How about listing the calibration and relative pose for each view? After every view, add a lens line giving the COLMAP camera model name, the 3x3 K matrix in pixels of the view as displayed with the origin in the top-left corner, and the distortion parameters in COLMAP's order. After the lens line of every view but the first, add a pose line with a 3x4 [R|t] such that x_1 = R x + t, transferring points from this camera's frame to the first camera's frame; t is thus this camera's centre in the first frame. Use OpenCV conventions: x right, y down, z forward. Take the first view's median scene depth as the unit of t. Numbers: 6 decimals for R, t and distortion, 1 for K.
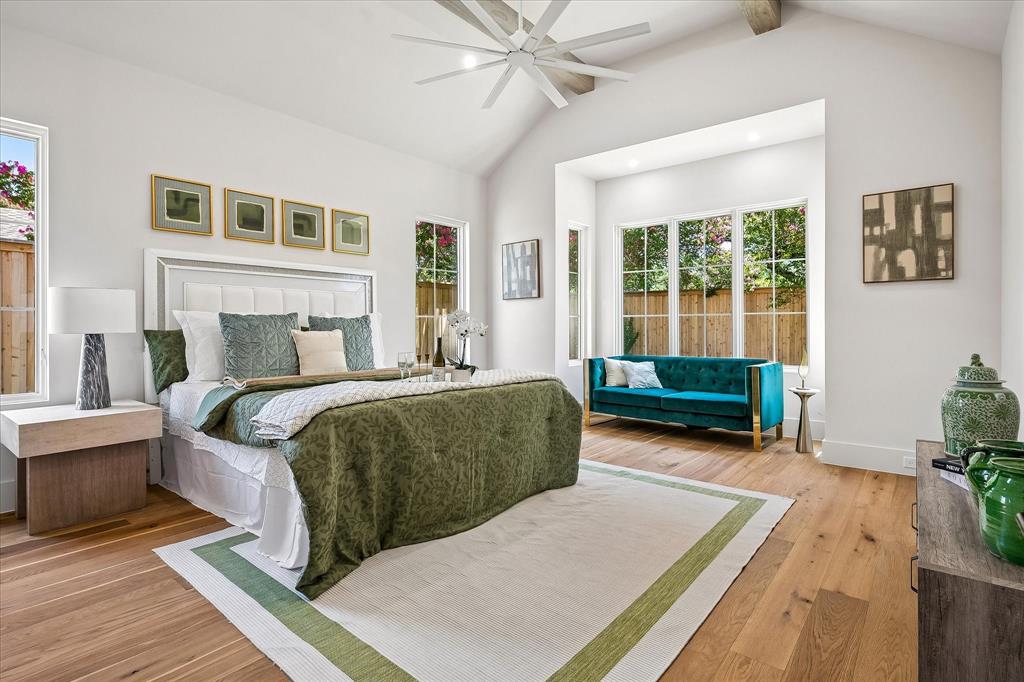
lens RADIAL K [[513.0, 0, 512.3], [0, 513.0, 325.7], [0, 0, 1]] dist [-0.000596, 0.000011]
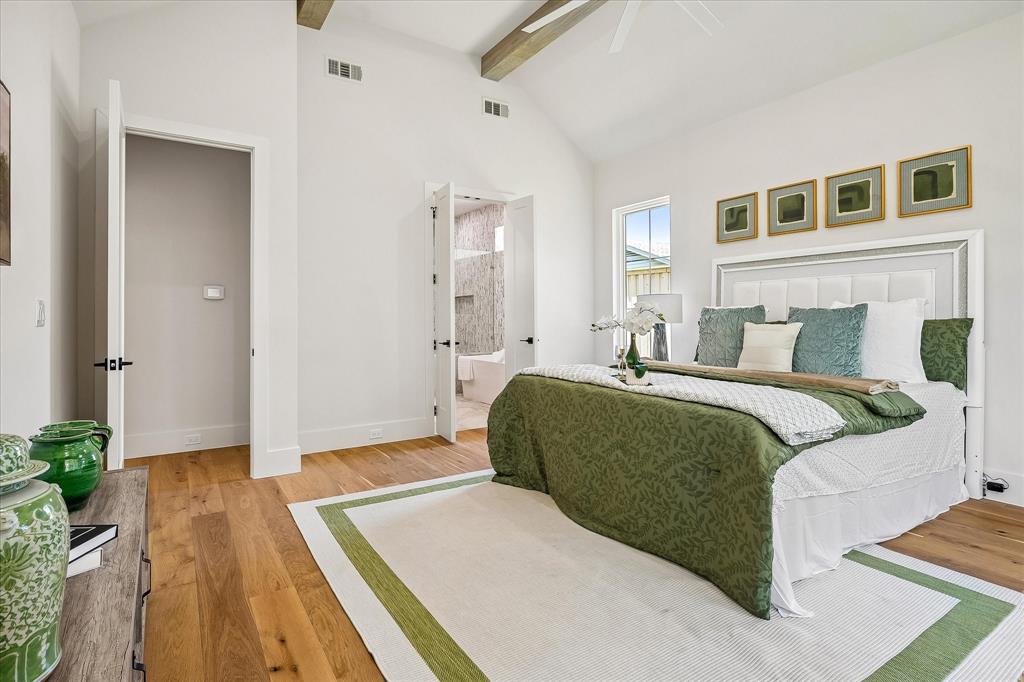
lens RADIAL K [[513.0, 0, 512.3], [0, 513.0, 325.7], [0, 0, 1]] dist [-0.000596, 0.000011]
pose [[-0.299648, 0.013063, -0.953961, 0.635467], [0.004620, 0.999914, 0.012241, -0.000679], [0.954039, -0.000740, -0.299682, 0.830453]]
